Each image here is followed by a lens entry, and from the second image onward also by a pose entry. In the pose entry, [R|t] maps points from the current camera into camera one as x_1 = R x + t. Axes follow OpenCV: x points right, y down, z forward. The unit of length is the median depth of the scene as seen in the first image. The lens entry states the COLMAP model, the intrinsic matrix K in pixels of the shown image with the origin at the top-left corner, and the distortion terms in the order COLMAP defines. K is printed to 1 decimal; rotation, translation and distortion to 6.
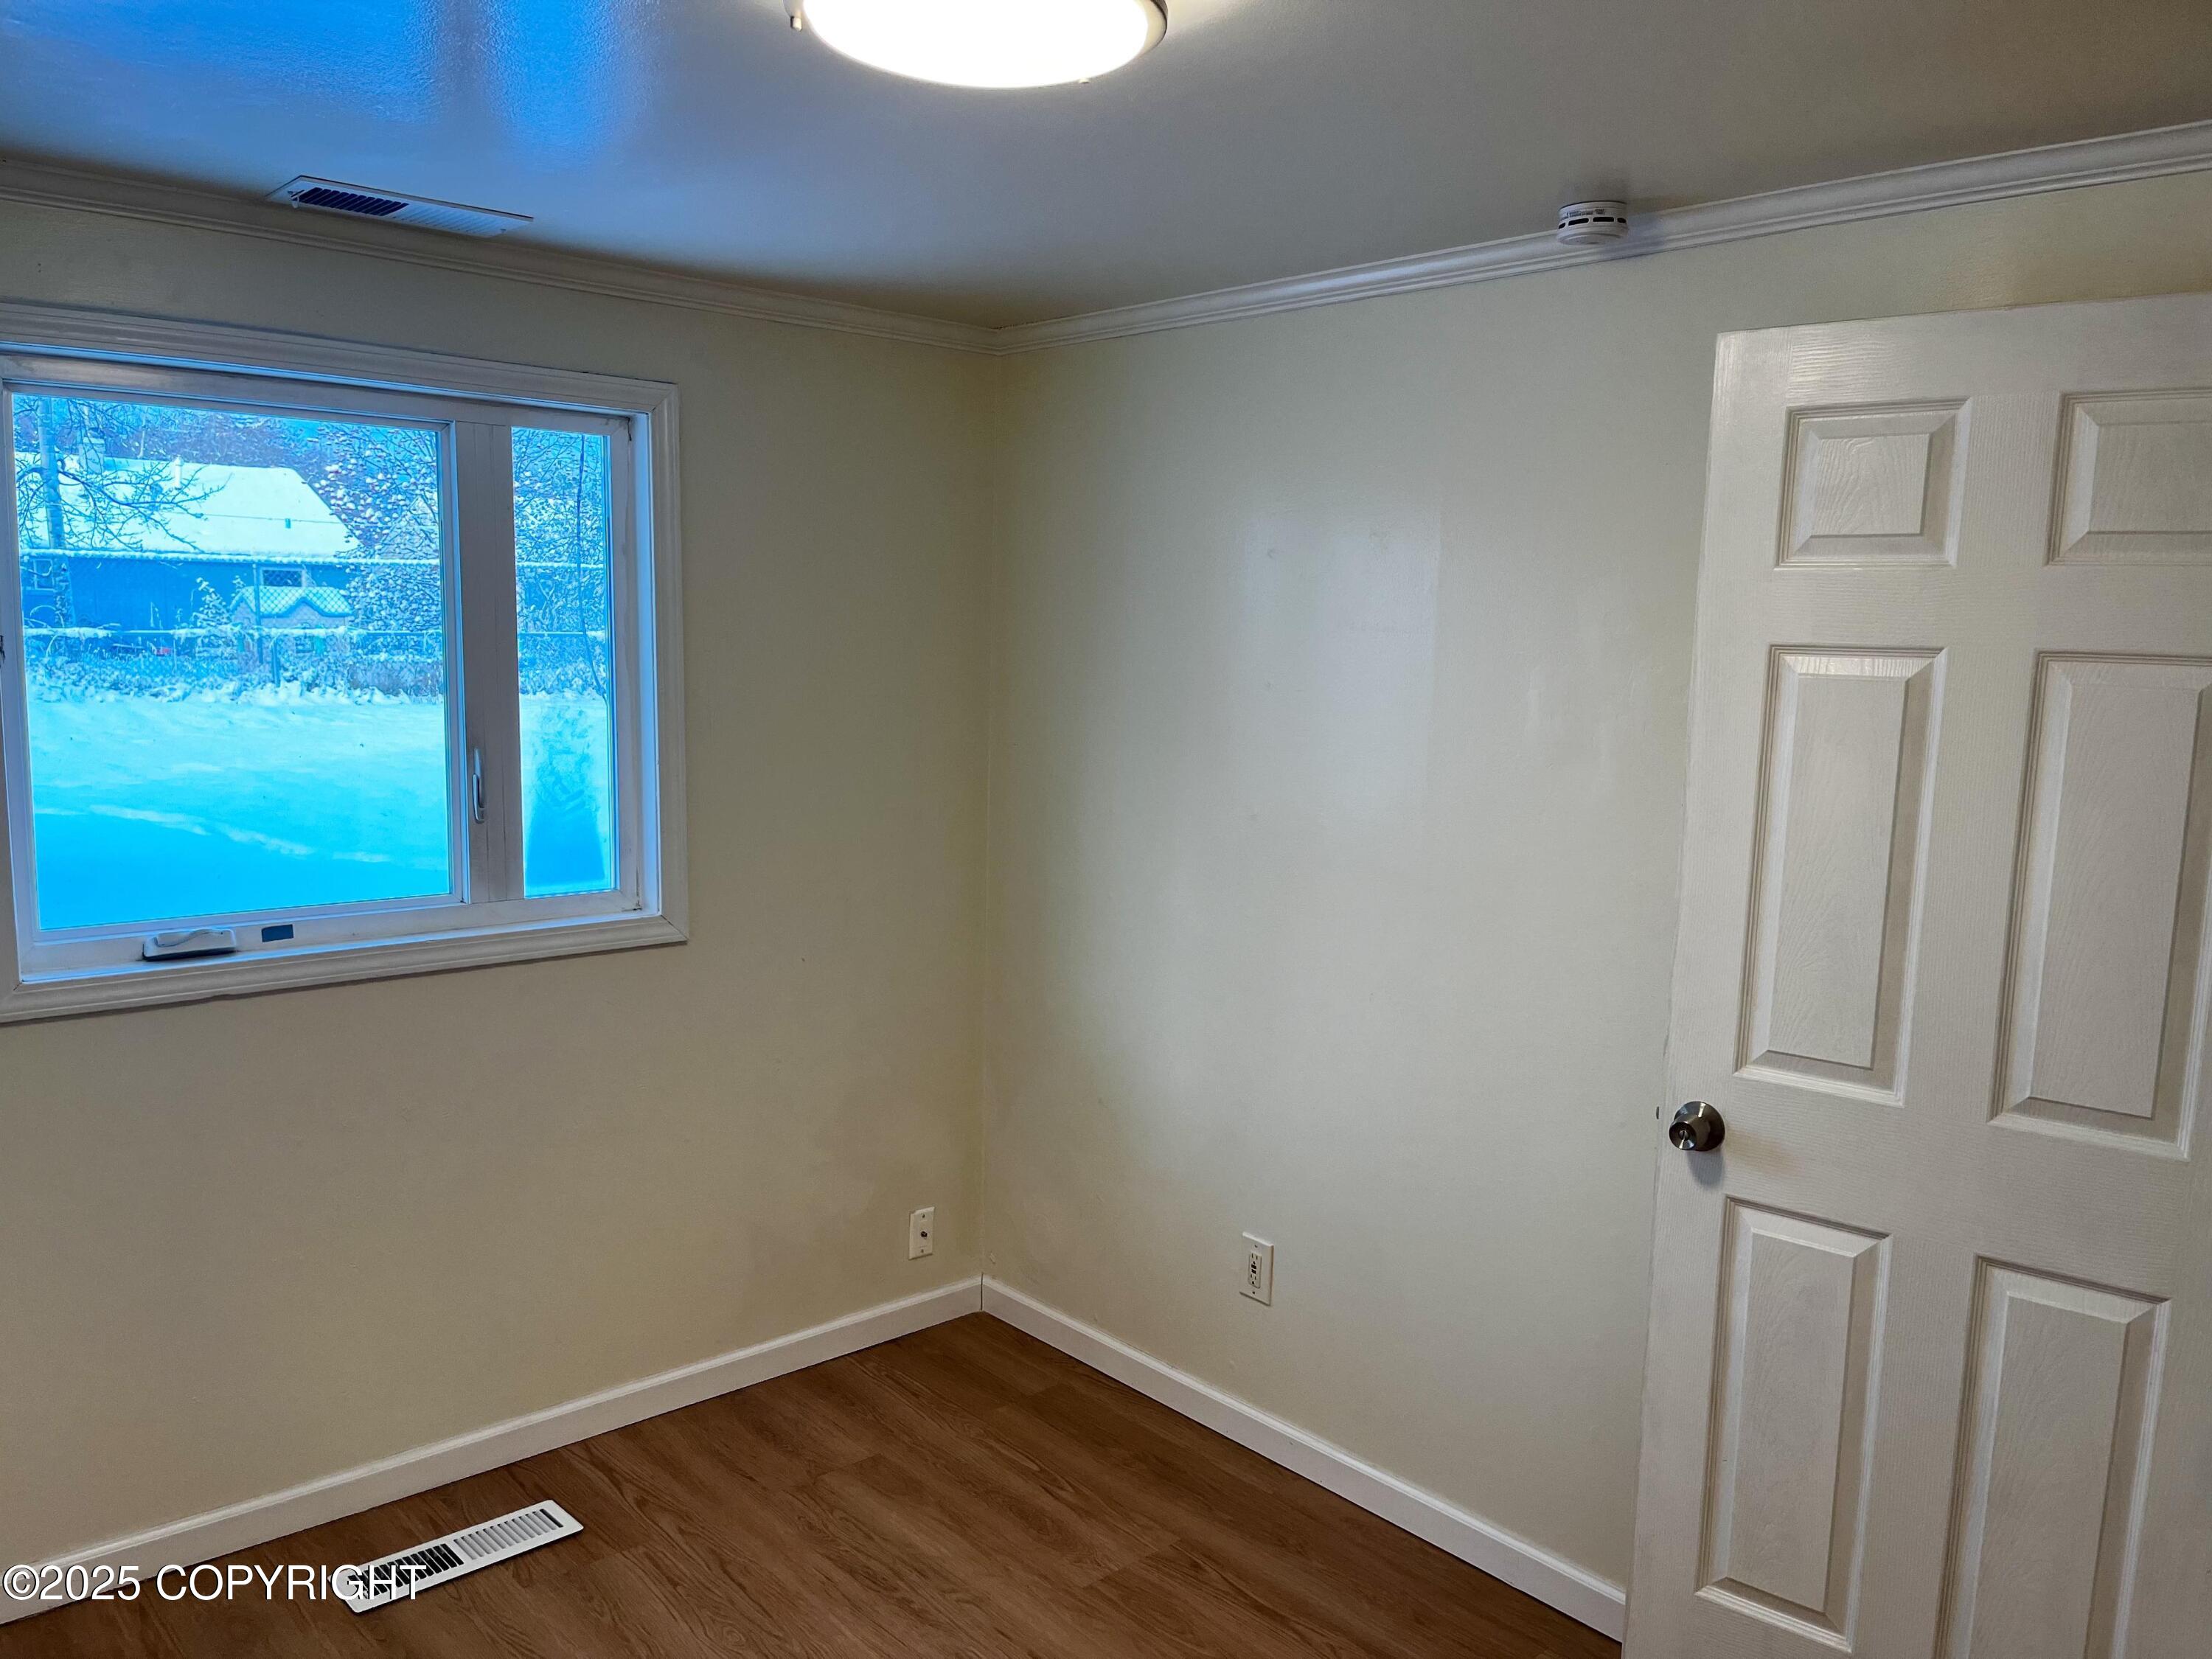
lens RADIAL K [[1686.3, 0, 1109.2], [0, 1686.3, 830.1], [0, 0, 1]] dist [0.042994, -0.024769]
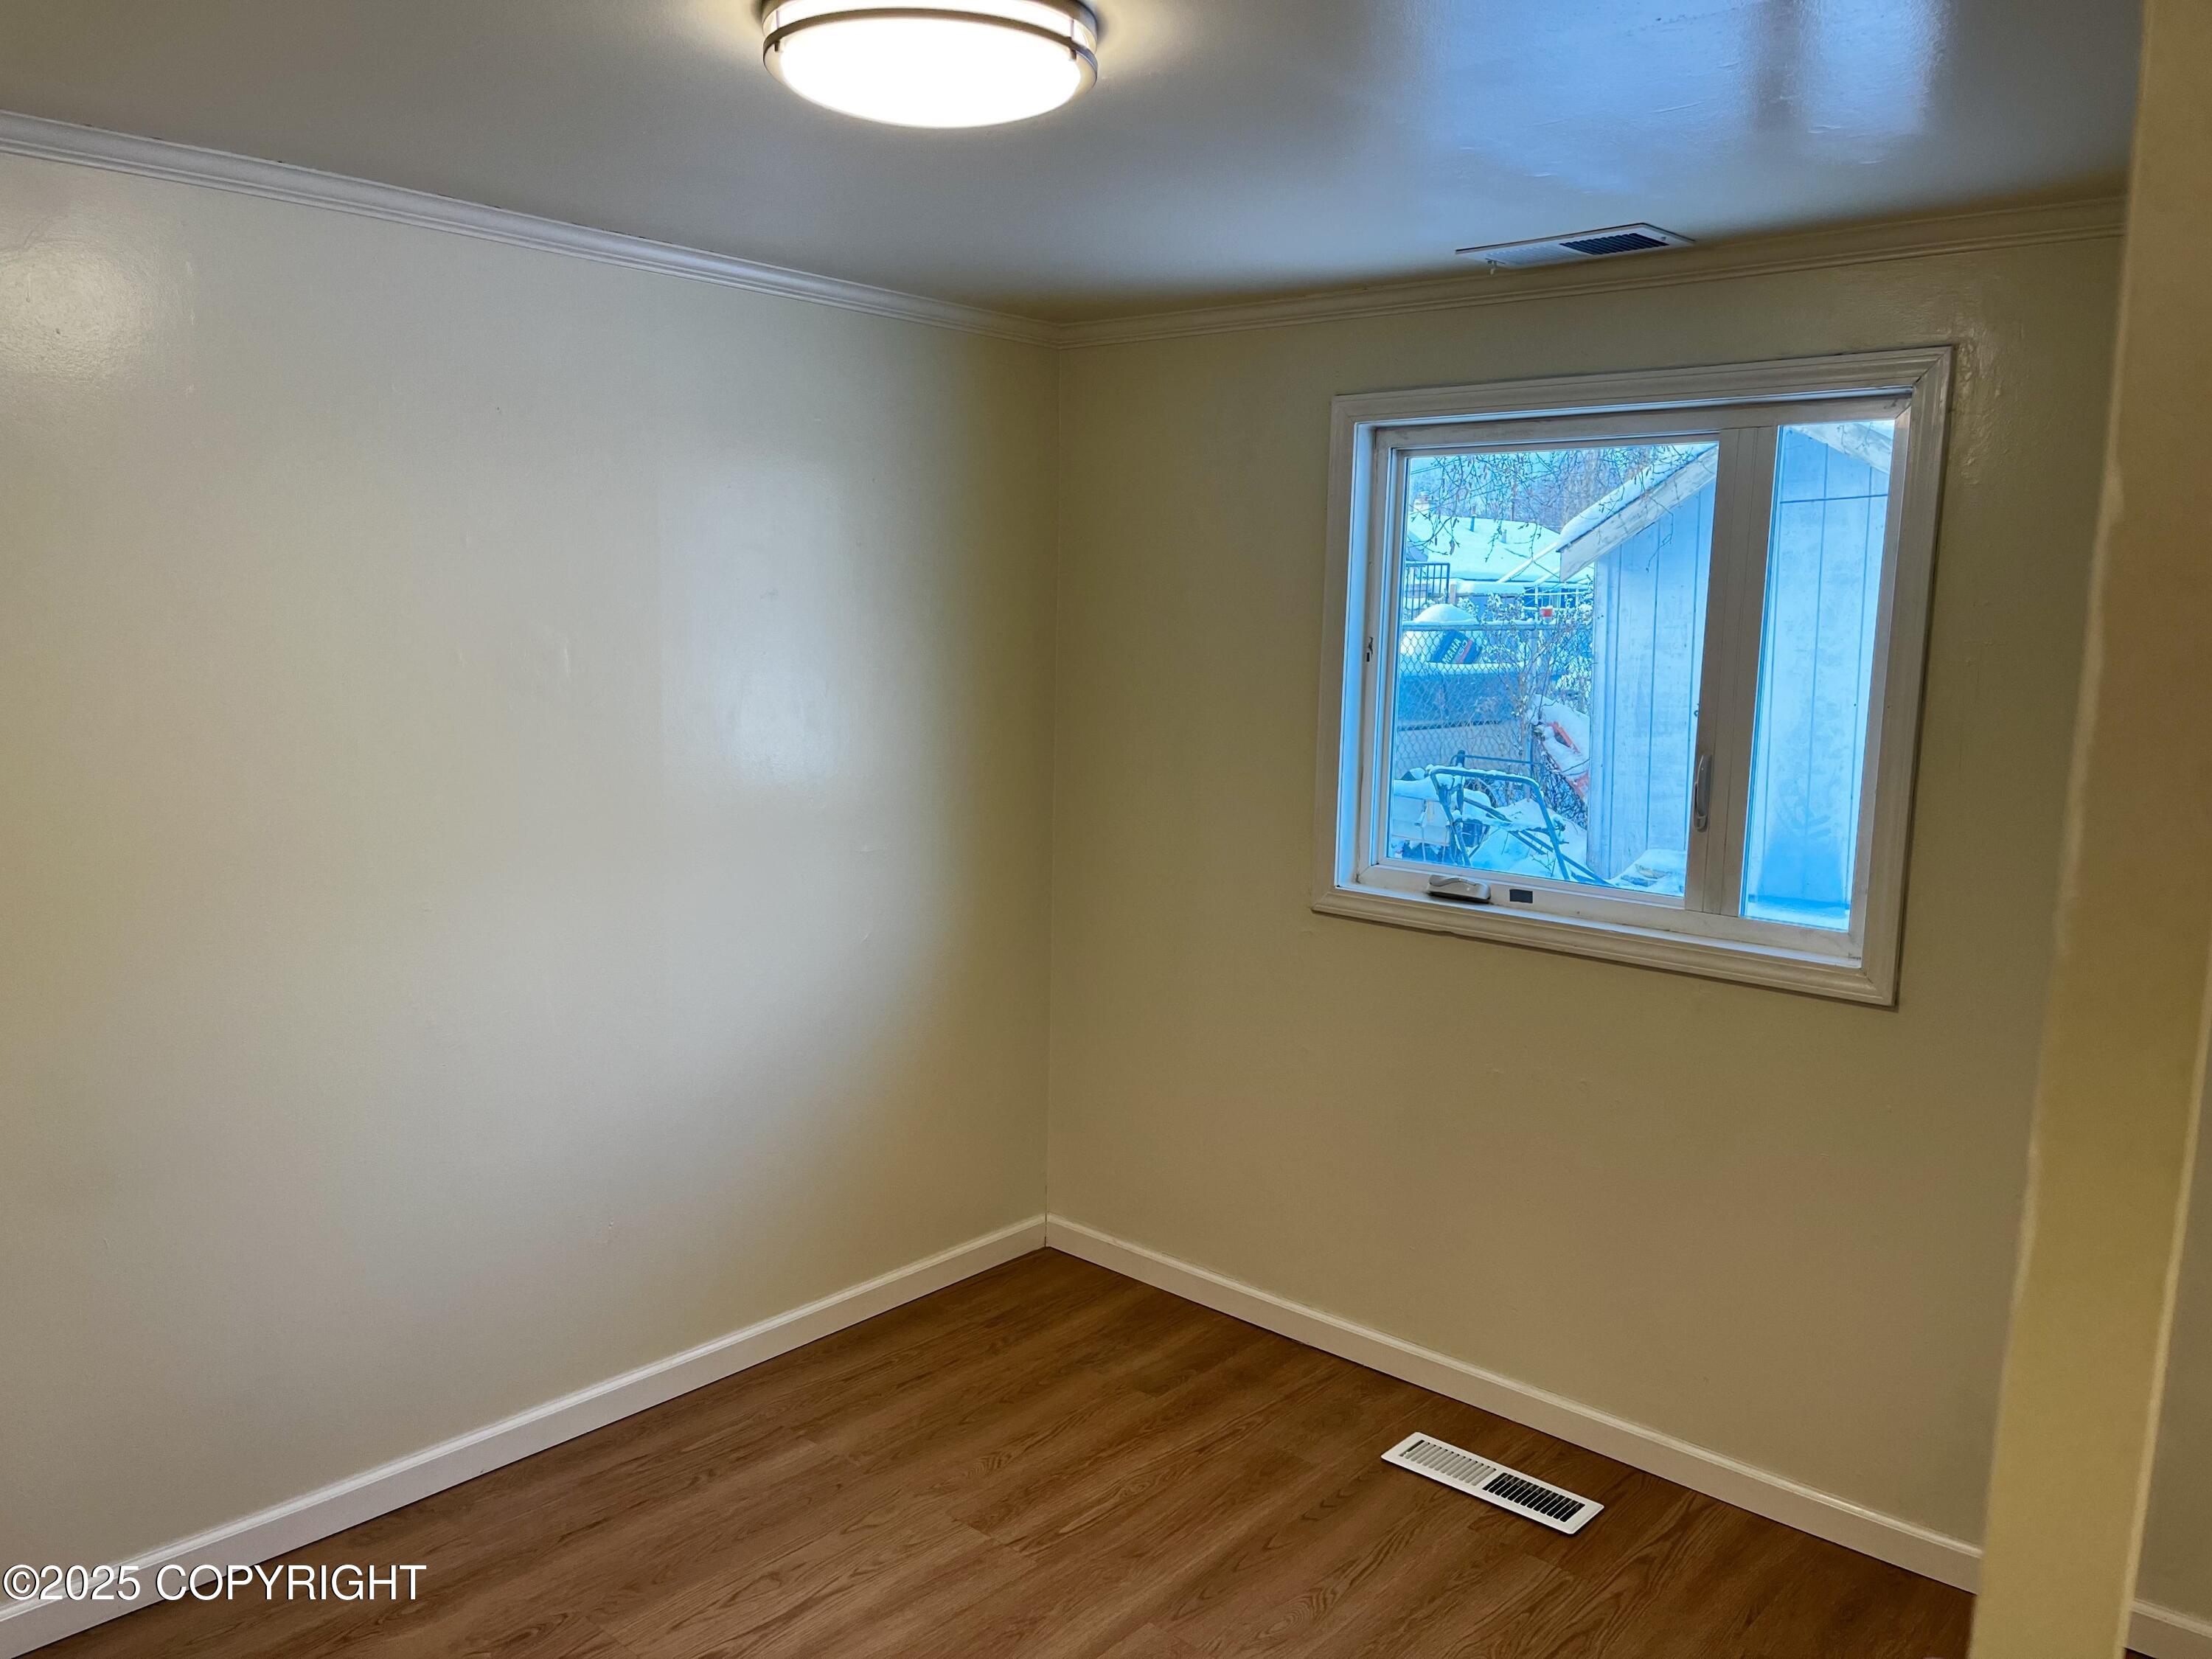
lens RADIAL K [[1686.3, 0, 1102.5], [0, 1686.3, 836.5], [0, 0, 1]] dist [0.042994, -0.024769]
pose [[0.101393, 0.116853, -0.987960, 0.584845], [-0.141237, 0.984710, 0.101974, -0.053712], [0.984770, 0.129197, 0.116347, 0.545618]]
